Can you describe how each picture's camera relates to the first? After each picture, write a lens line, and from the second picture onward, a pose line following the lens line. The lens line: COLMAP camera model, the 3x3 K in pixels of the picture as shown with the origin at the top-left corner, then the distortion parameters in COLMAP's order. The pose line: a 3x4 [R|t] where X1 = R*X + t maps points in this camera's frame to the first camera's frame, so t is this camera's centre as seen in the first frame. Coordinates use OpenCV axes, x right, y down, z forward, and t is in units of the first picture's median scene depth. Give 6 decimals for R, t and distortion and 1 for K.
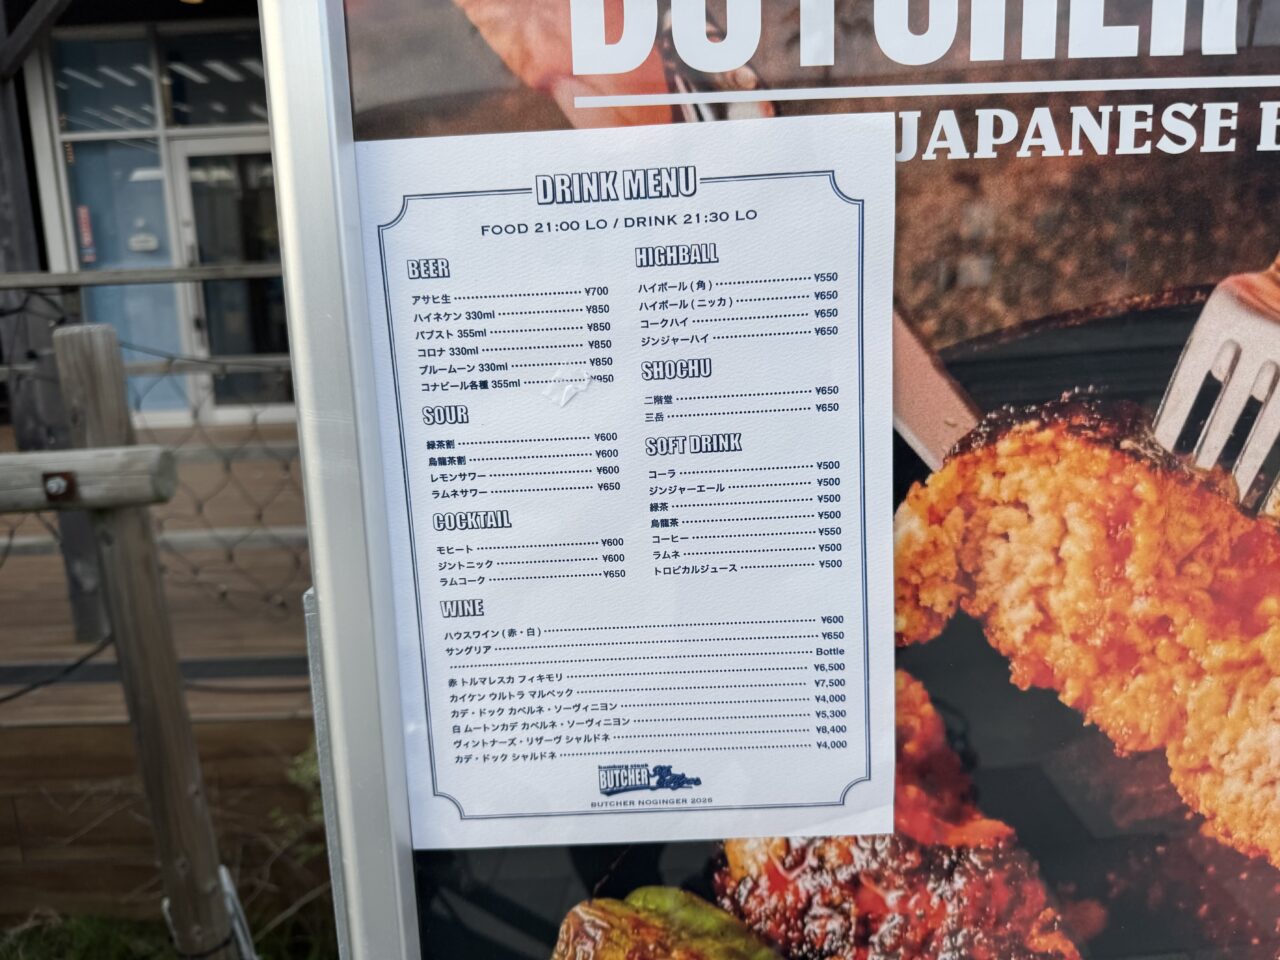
lens RADIAL K [[889.1, 0, 640.0], [0, 889.1, 480.0], [0, 0, 1]] dist [-0.010904, -0.003703]
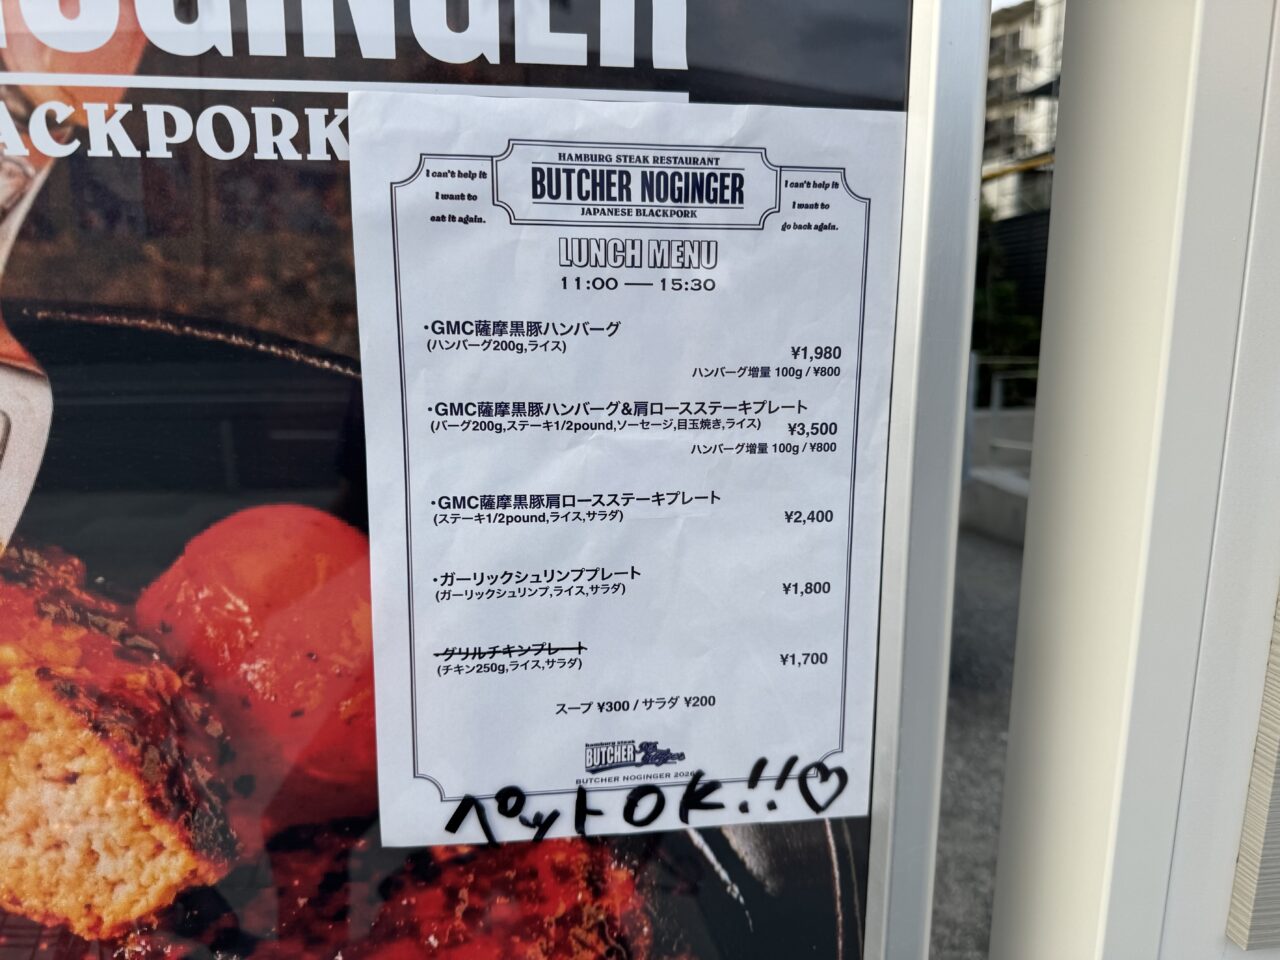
lens RADIAL K [[889.1, 0, 640.0], [0, 889.1, 480.0], [0, 0, 1]] dist [-0.010904, -0.003703]
pose [[0.994748, 0.015646, 0.101147, 1.238898], [-0.015848, 0.999874, 0.001196, -0.048585], [-0.101115, -0.002793, 0.994871, 0.027312]]
